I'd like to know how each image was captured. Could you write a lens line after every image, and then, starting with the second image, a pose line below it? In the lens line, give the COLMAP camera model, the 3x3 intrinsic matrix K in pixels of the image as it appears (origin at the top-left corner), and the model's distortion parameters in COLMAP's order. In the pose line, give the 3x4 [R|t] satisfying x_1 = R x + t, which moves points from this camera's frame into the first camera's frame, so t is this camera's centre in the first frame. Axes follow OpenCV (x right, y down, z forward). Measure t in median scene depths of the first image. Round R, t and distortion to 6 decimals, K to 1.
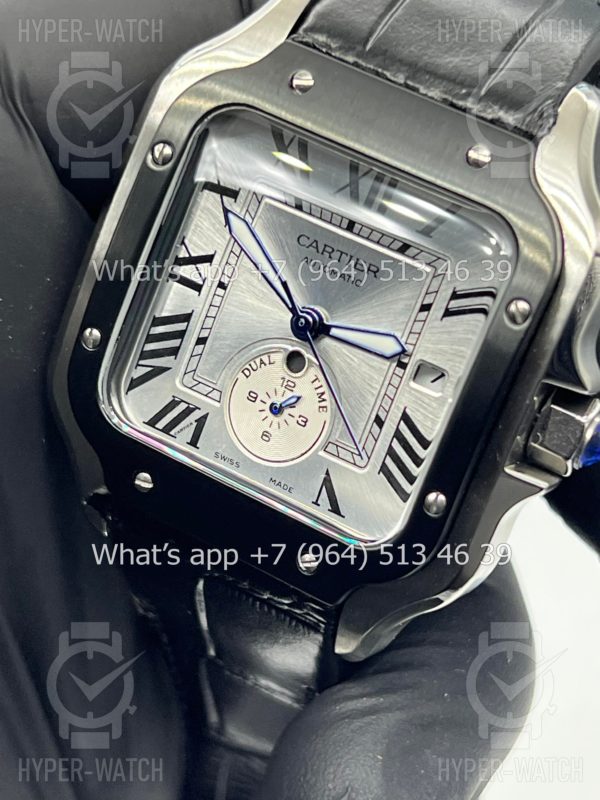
lens RADIAL K [[1933.1, 0, 295.5], [0, 1933.1, 395.8], [0, 0, 1]] dist [0.256660, 0.000000]
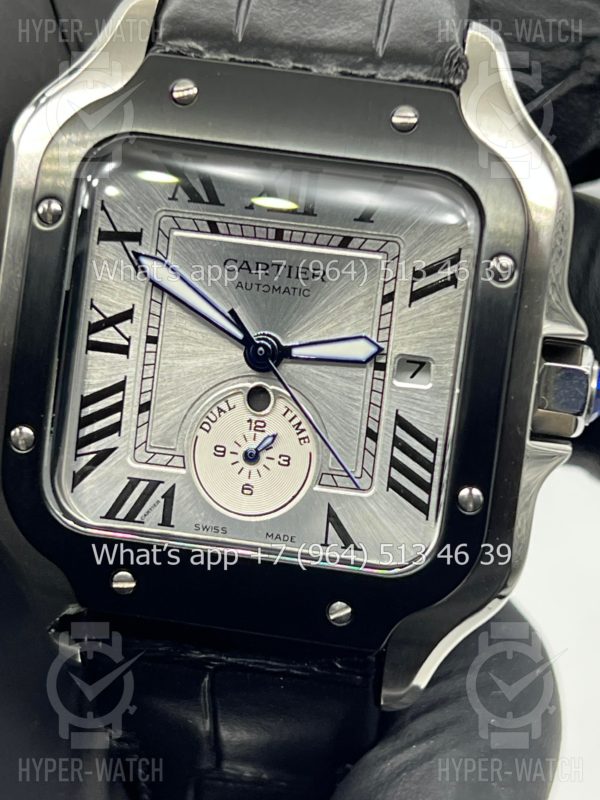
lens RADIAL K [[1933.1, 0, 304.0], [0, 1933.1, 395.4], [0, 0, 1]] dist [0.256660, 0.000000]
pose [[0.933830, -0.269958, 0.234700, -0.188870], [0.284056, 0.958404, -0.027827, 0.011701], [-0.217426, 0.092653, 0.971669, 0.132761]]
